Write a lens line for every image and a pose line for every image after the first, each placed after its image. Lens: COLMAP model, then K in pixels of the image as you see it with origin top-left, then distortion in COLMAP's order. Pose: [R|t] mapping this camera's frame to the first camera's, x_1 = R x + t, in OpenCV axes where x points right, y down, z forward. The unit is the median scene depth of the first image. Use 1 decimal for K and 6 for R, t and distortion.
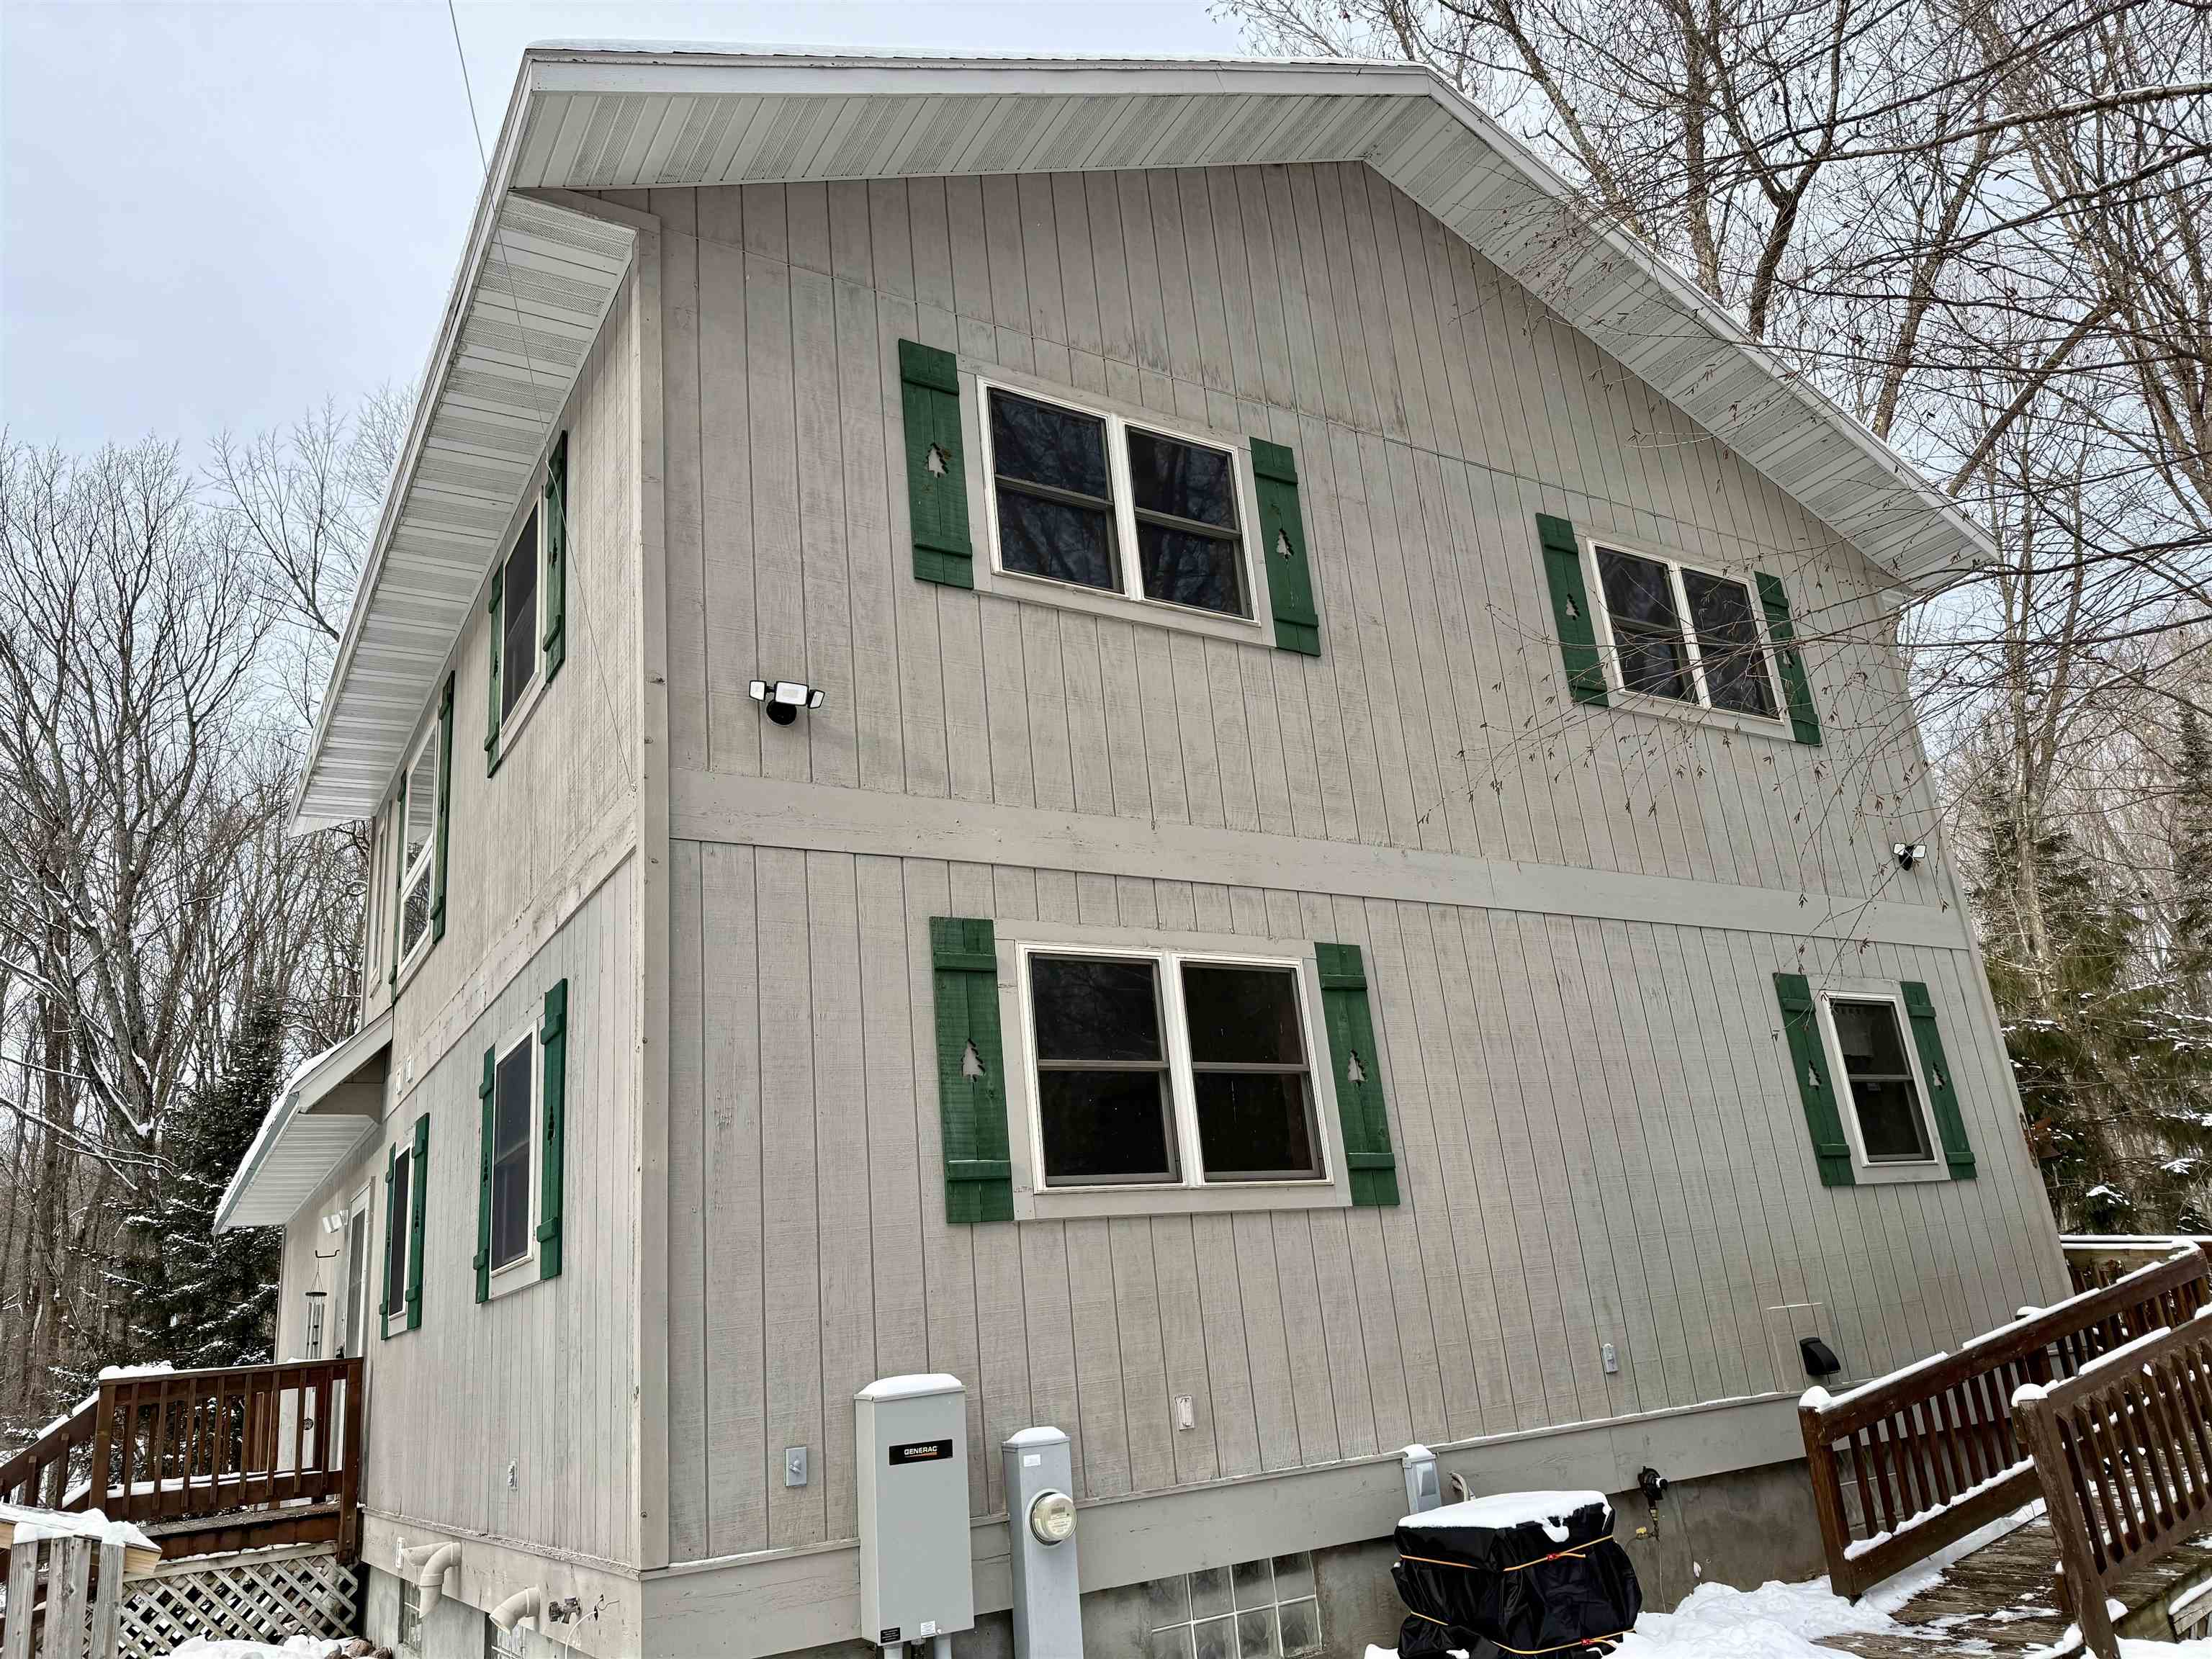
lens RADIAL K [[1555.8, 0, 1110.8], [0, 1555.8, 833.5], [0, 0, 1]] dist [0.111425, -0.159829]
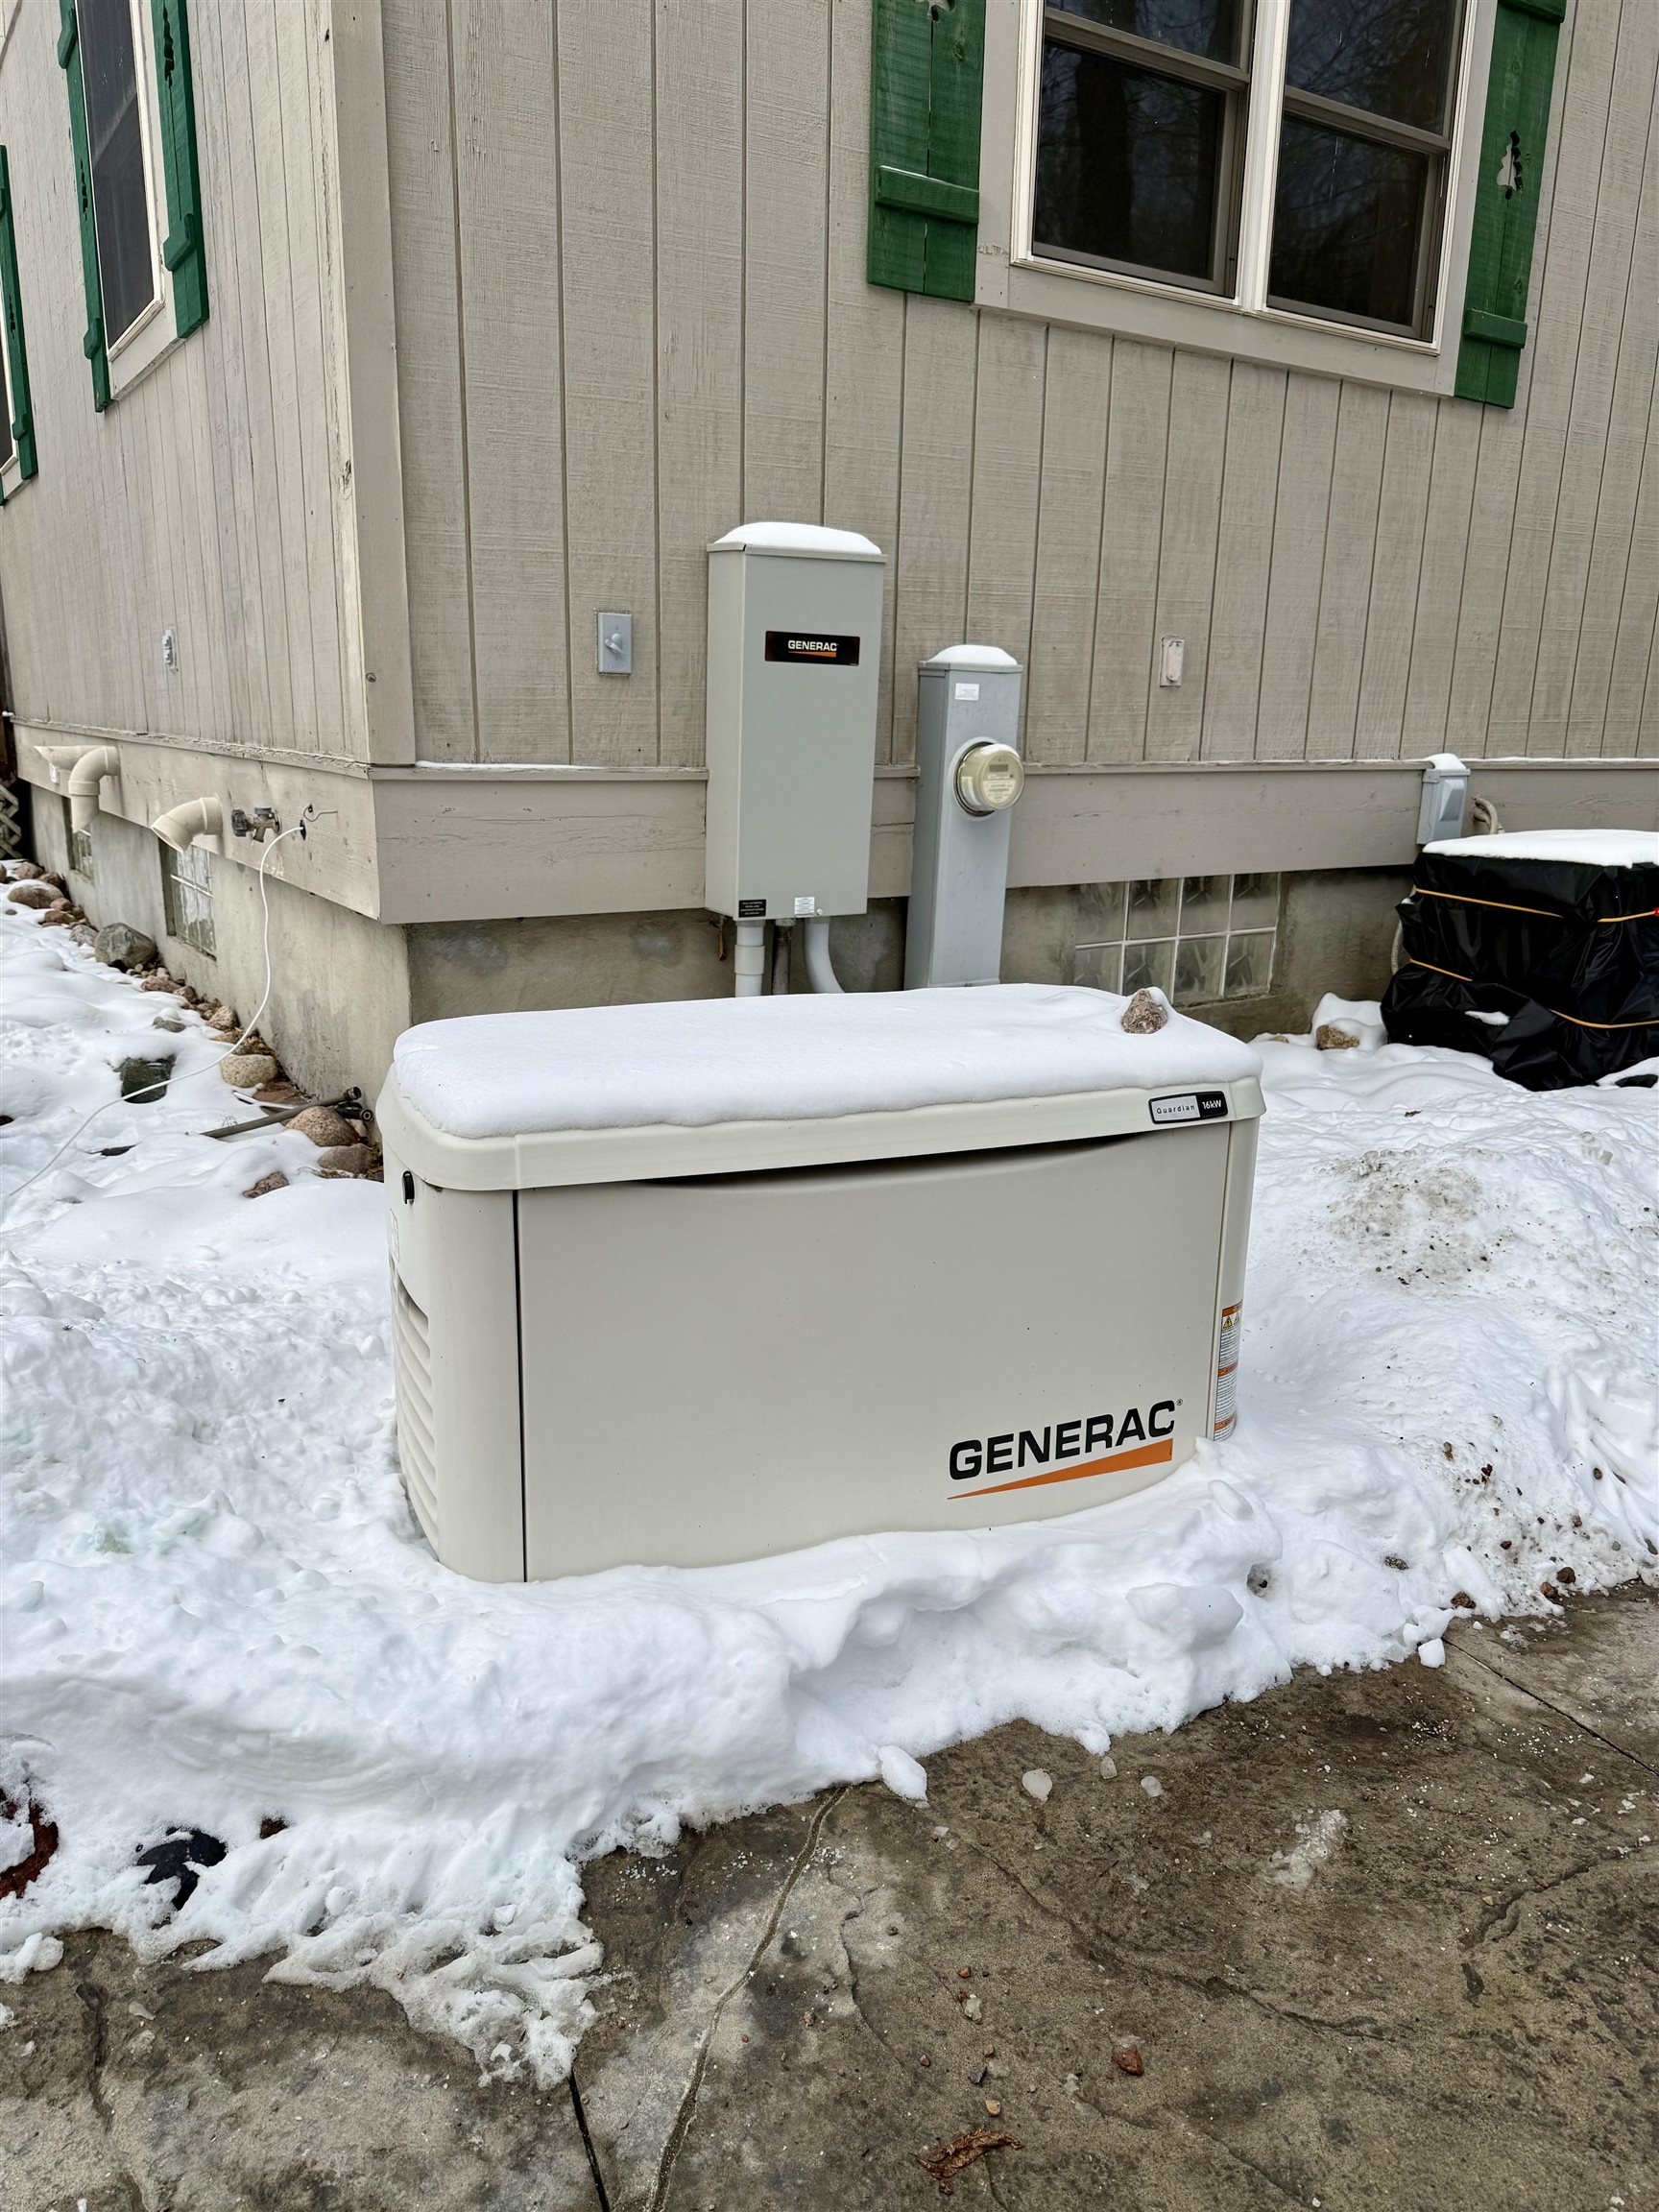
lens RADIAL K [[1527.0, 0, 789.0], [0, 1527.0, 1118.5], [0, 0, 1]] dist [-0.033382, -0.001865]
pose [[0.994417, 0.099987, 0.033726, -0.118622], [-0.102246, 0.833985, 0.542232, 0.203120], [0.026089, -0.542653, 0.839552, 0.365868]]
